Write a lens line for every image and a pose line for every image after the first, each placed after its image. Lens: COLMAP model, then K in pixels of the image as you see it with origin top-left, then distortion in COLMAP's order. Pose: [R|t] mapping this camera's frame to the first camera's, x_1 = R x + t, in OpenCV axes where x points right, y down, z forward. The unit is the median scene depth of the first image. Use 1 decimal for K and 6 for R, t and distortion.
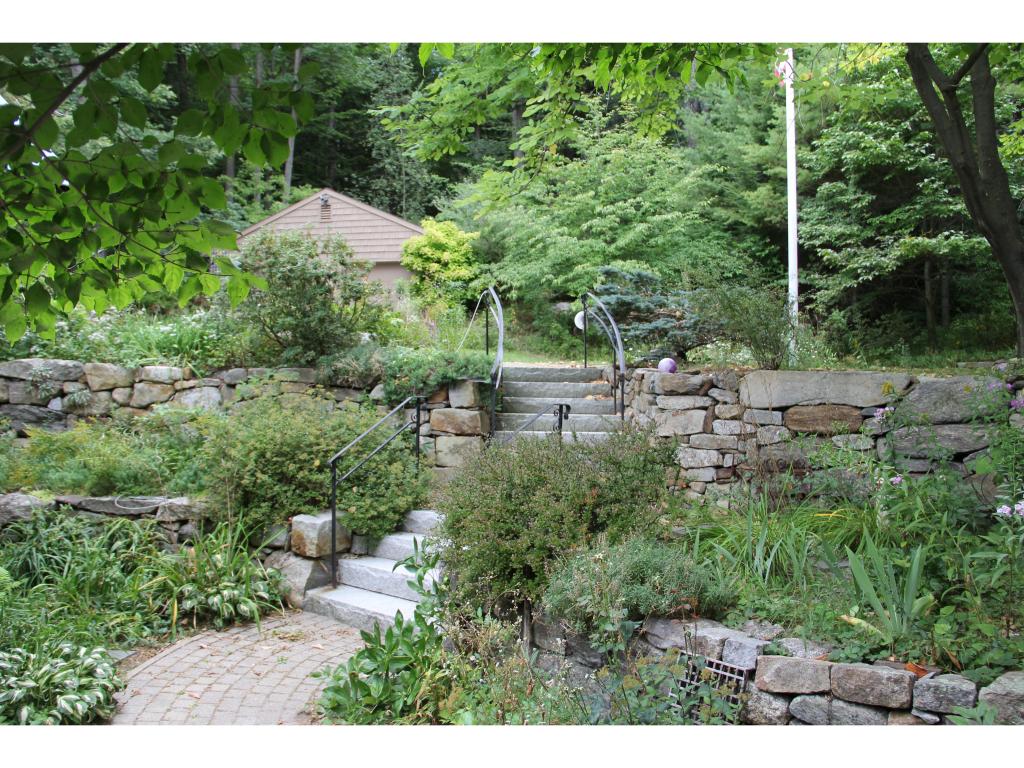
lens RADIAL K [[851.7, 0, 509.9], [0, 851.7, 399.9], [0, 0, 1]] dist [-0.171890, 0.139679]
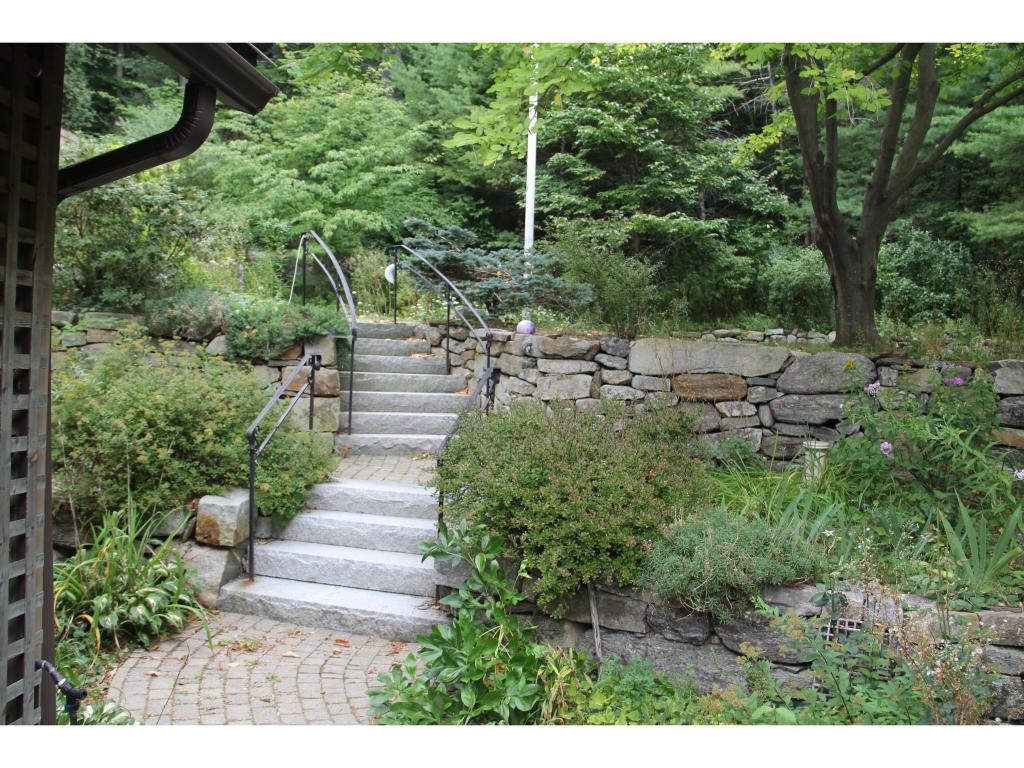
lens RADIAL K [[851.7, 0, 509.9], [0, 851.7, 399.9], [0, 0, 1]] dist [-0.171890, 0.139679]
pose [[0.897133, 0.004916, 0.441734, -0.270872], [-0.030009, 0.998307, 0.049835, -0.005277], [-0.440741, -0.057965, 0.895761, 0.114143]]
